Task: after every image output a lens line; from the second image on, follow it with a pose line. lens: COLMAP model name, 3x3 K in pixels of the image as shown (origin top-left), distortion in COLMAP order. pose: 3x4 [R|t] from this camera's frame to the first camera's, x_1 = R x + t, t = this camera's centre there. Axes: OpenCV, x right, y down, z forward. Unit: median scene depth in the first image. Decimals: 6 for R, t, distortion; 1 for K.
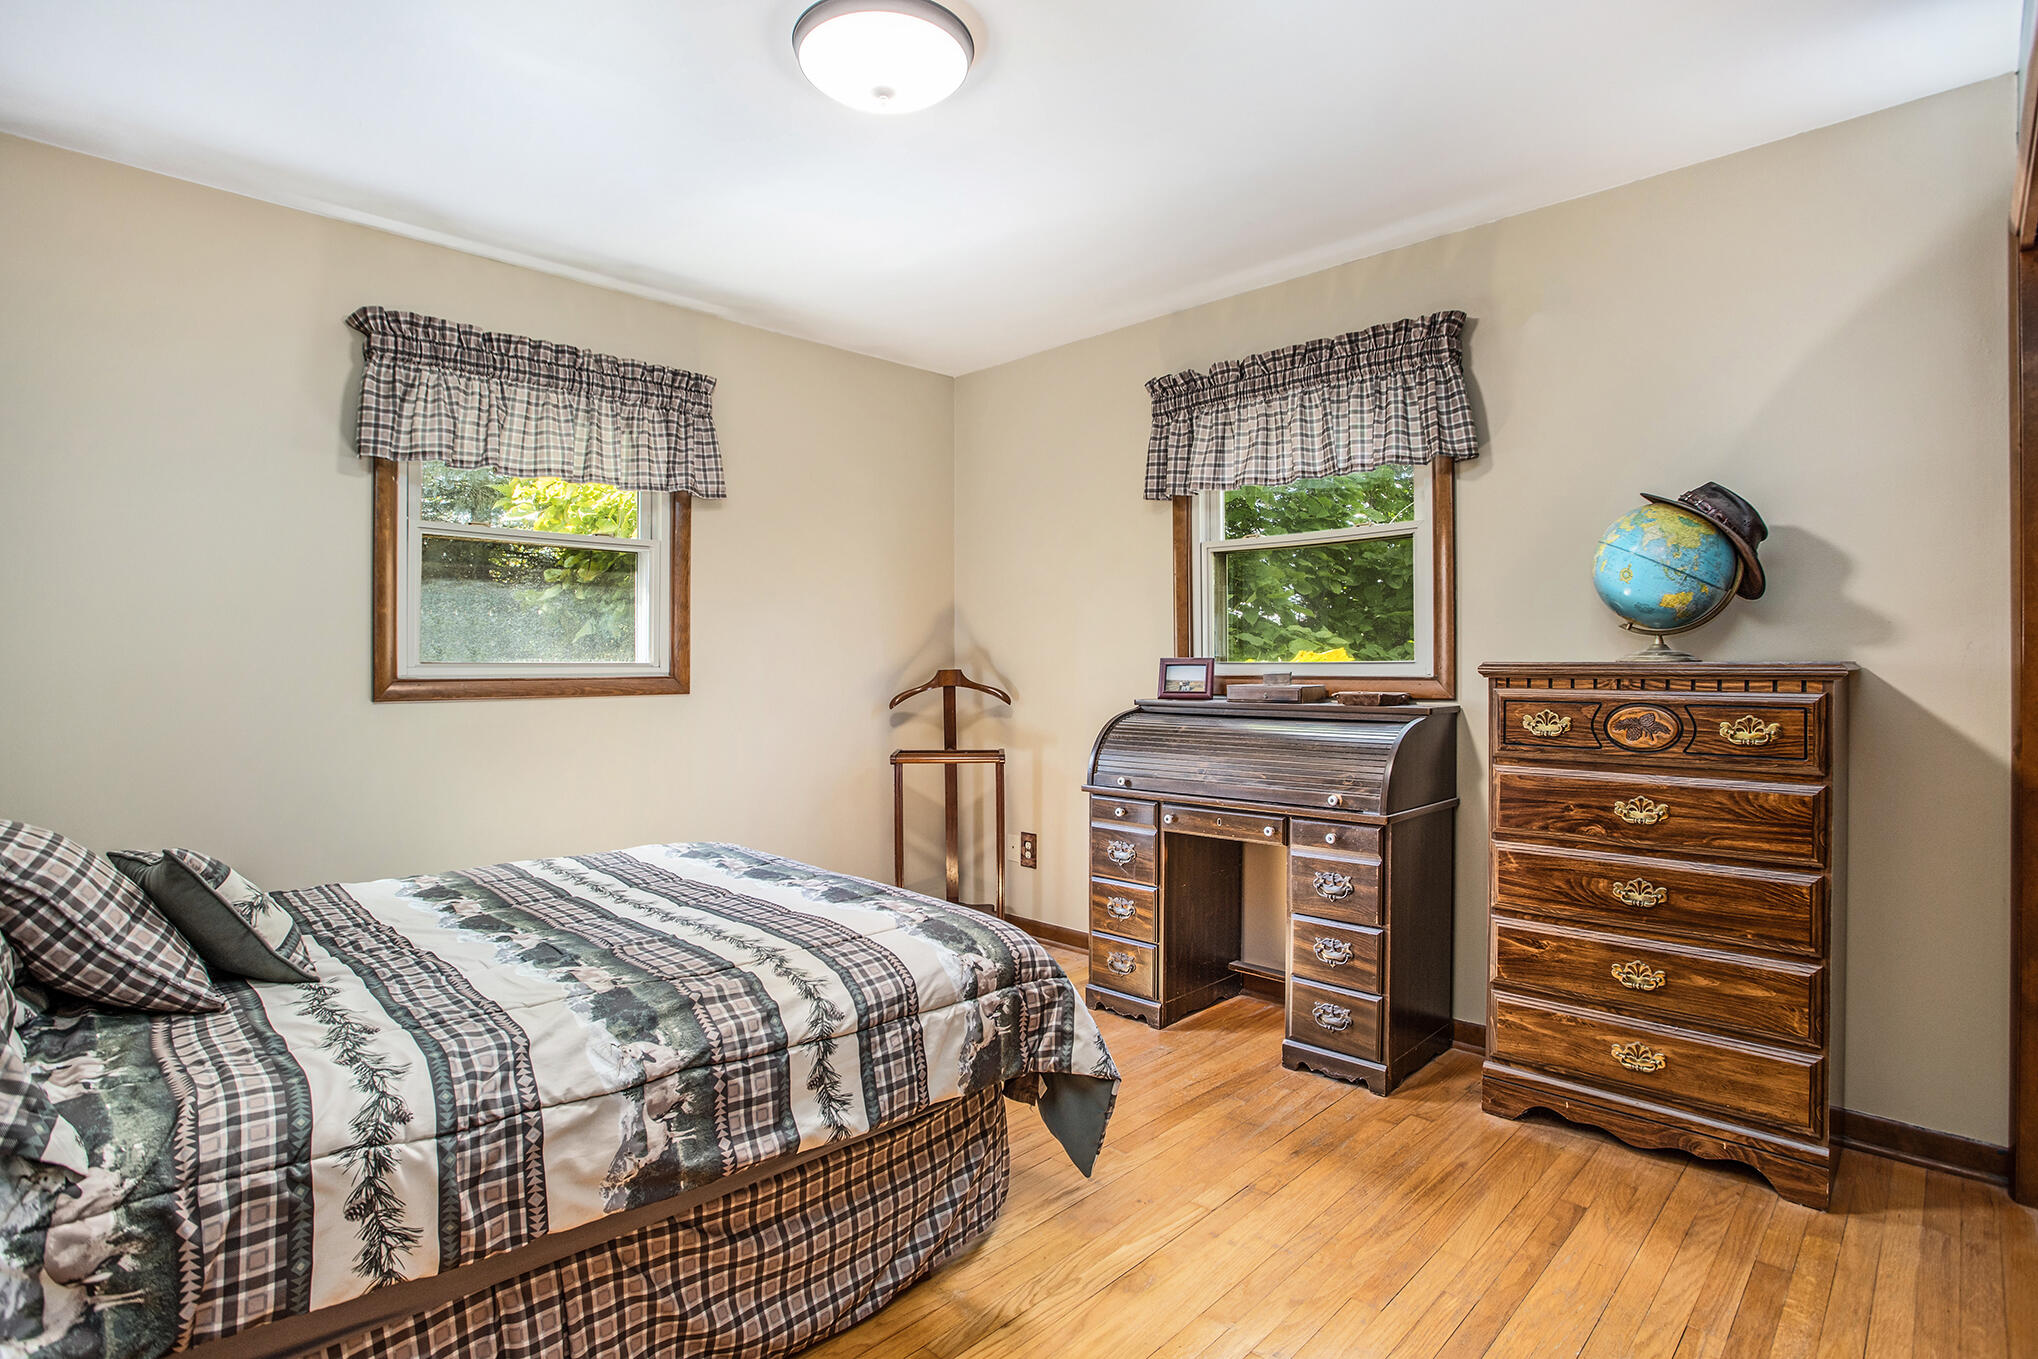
lens RADIAL K [[1020.7, 0, 1019.1], [0, 1020.7, 672.8], [0, 0, 1]] dist [-0.029276, 0.000364]
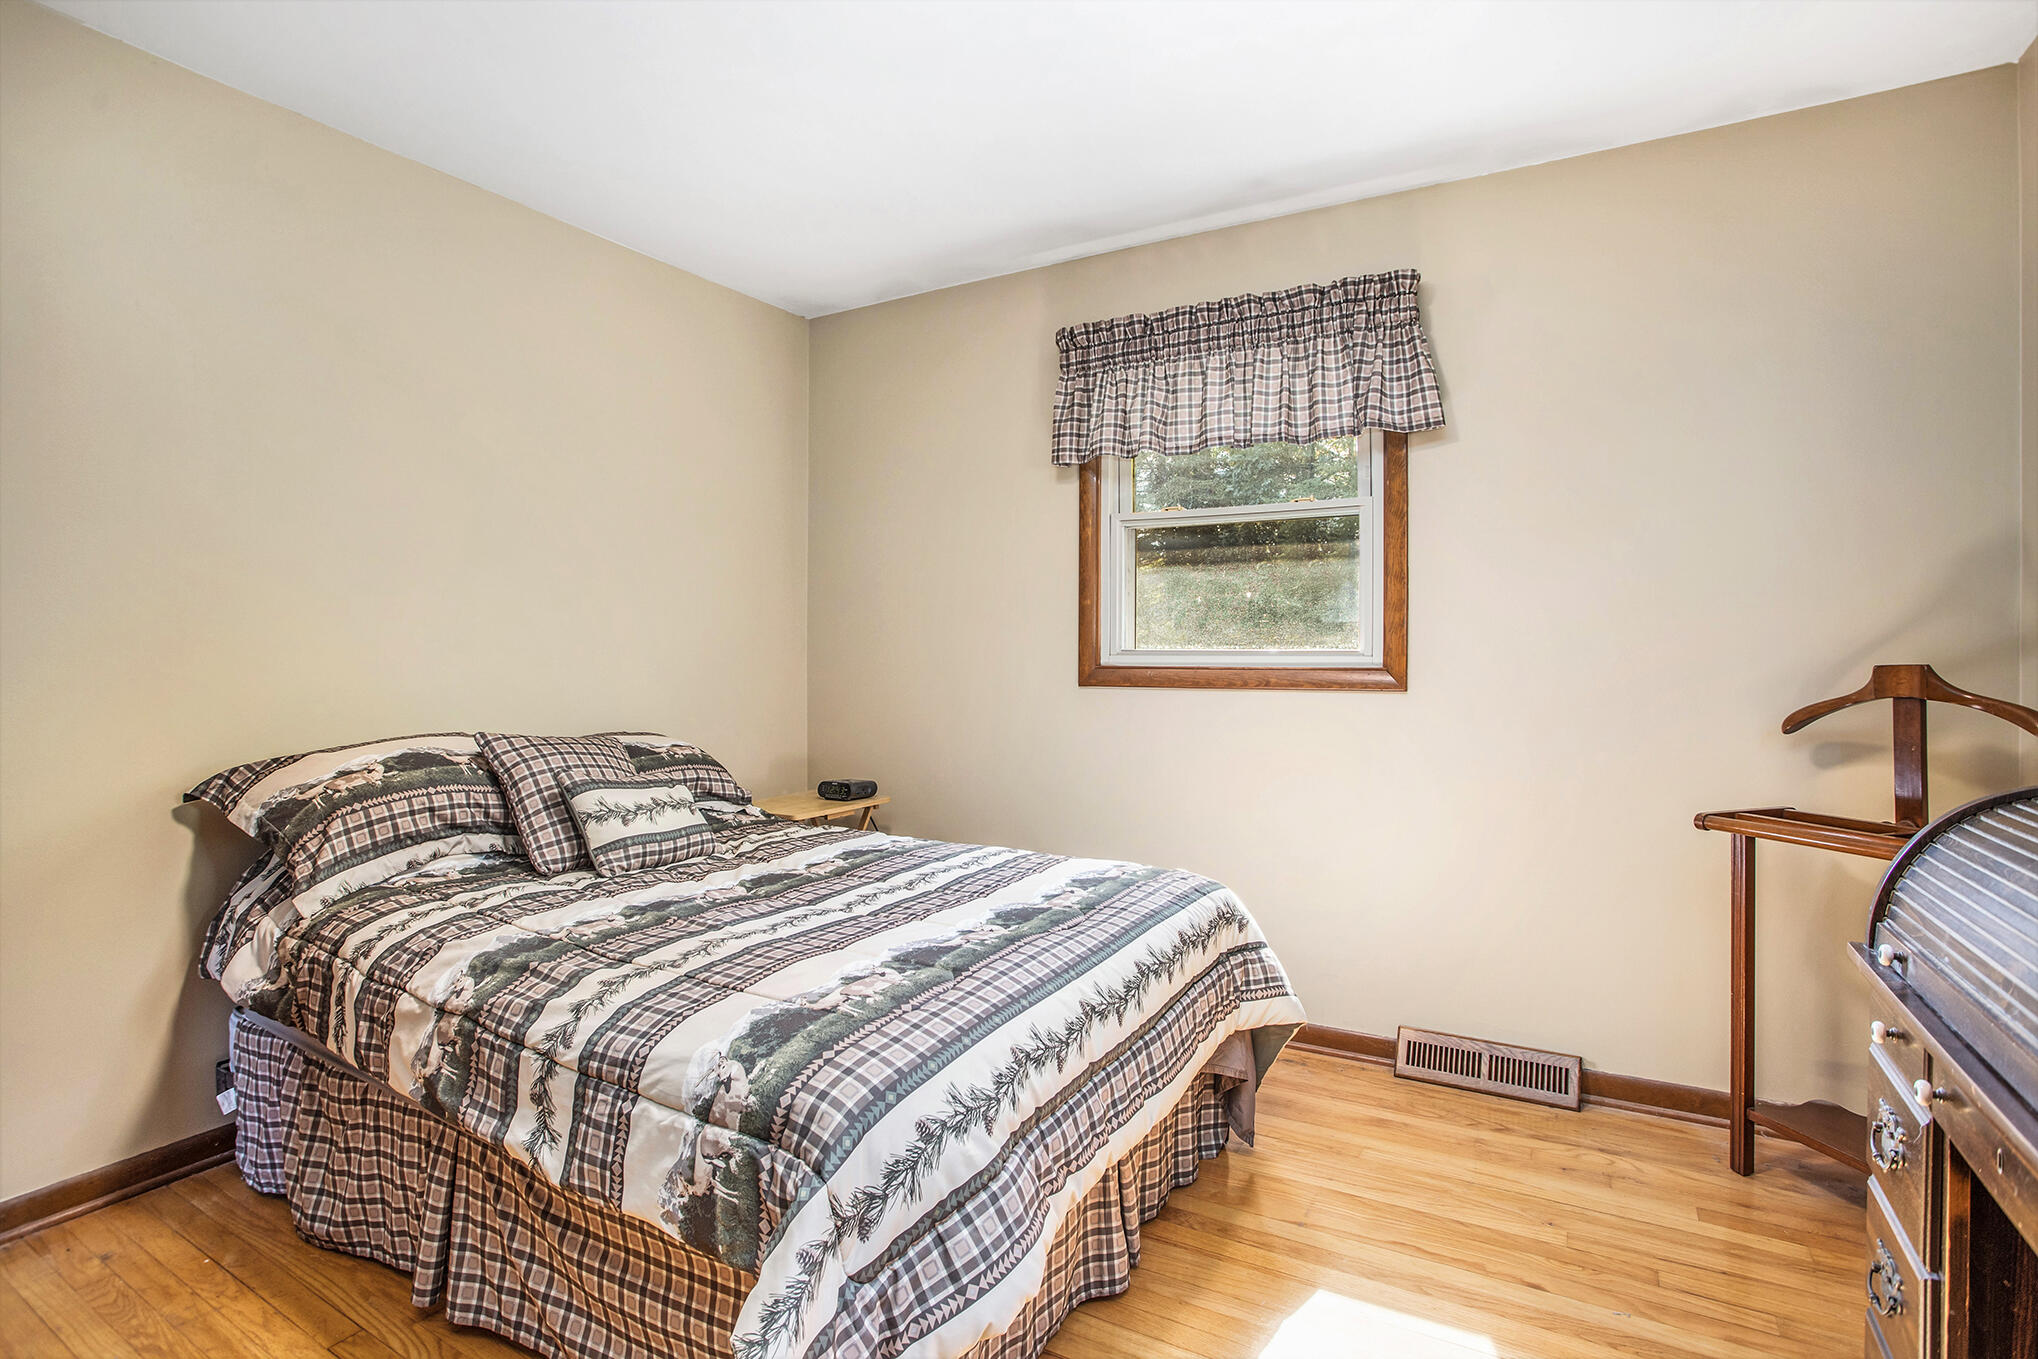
lens RADIAL K [[1020.7, 0, 1019.6], [0, 1020.7, 663.2], [0, 0, 1]] dist [-0.029276, 0.000364]
pose [[0.219184, 0.009038, -0.975642, 0.681778], [-0.007650, 0.999942, 0.007545, -0.007054], [0.975654, 0.005810, 0.219240, 1.044695]]
